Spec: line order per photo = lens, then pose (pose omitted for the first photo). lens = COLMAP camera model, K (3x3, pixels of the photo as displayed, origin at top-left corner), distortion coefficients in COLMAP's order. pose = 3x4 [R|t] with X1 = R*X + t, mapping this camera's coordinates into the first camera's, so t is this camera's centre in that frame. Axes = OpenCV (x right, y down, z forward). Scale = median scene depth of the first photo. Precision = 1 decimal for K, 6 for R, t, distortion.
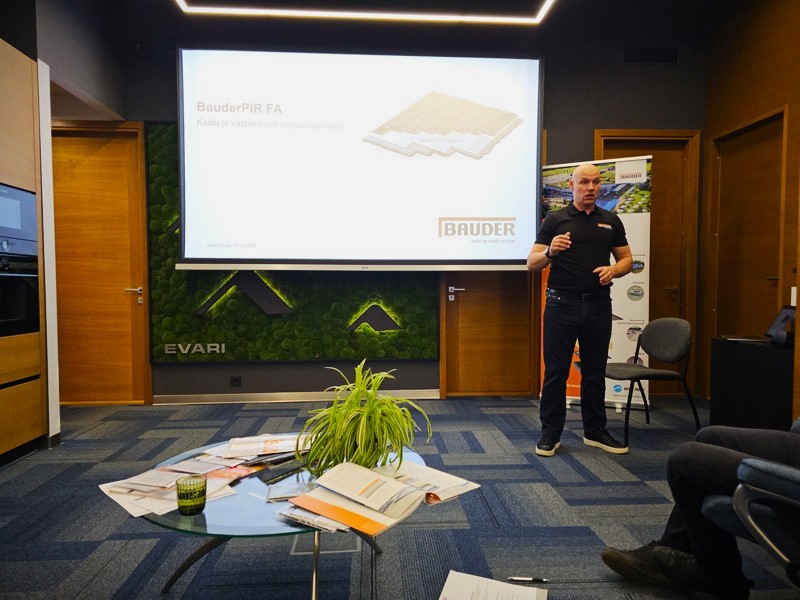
lens RADIAL K [[537.0, 0, 402.7], [0, 537.0, 308.8], [0, 0, 1]] dist [0.063798, -0.053212]
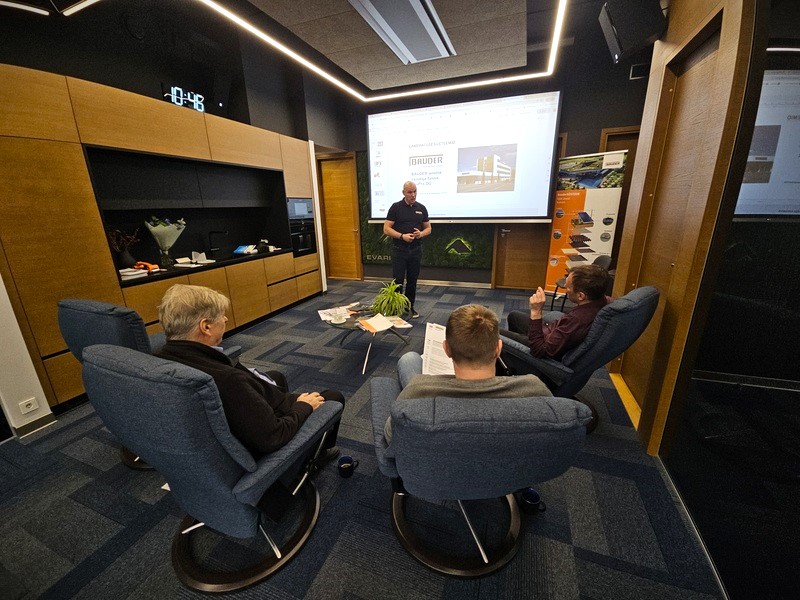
lens RADIAL K [[328.3, 0, 399.2], [0, 328.3, 308.0], [0, 0, 1]] dist [-0.001155, -0.000612]
pose [[0.911731, 0.105190, -0.397090, 0.270819], [0.003779, 0.964470, 0.264166, -0.089382], [0.410769, -0.242349, 0.878940, -0.226736]]
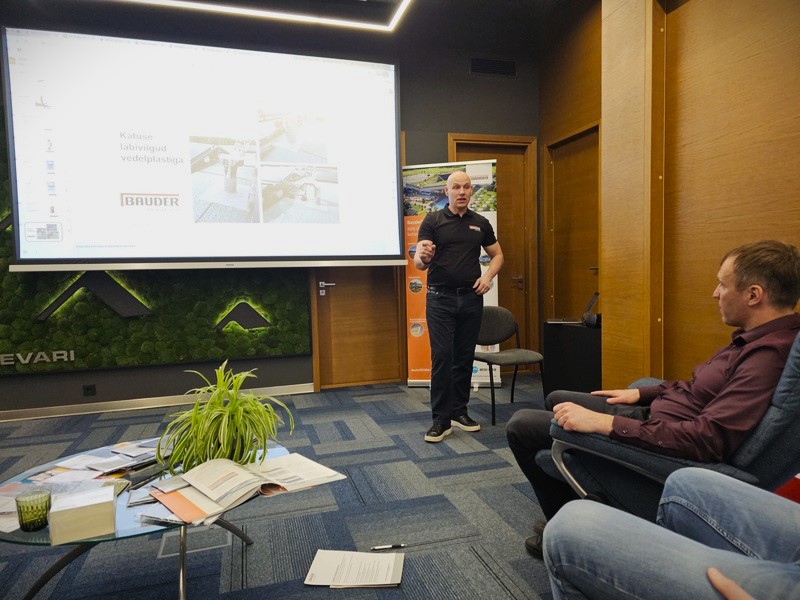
lens RADIAL K [[536.1, 0, 406.2], [0, 536.1, 311.5], [0, 0, 1]] dist [0.063956, -0.059062]
pose [[0.972531, -0.040136, 0.229287, 0.012897], [0.035320, 0.999062, 0.025071, -0.005494], [-0.230078, -0.016284, 0.973036, -0.035650]]
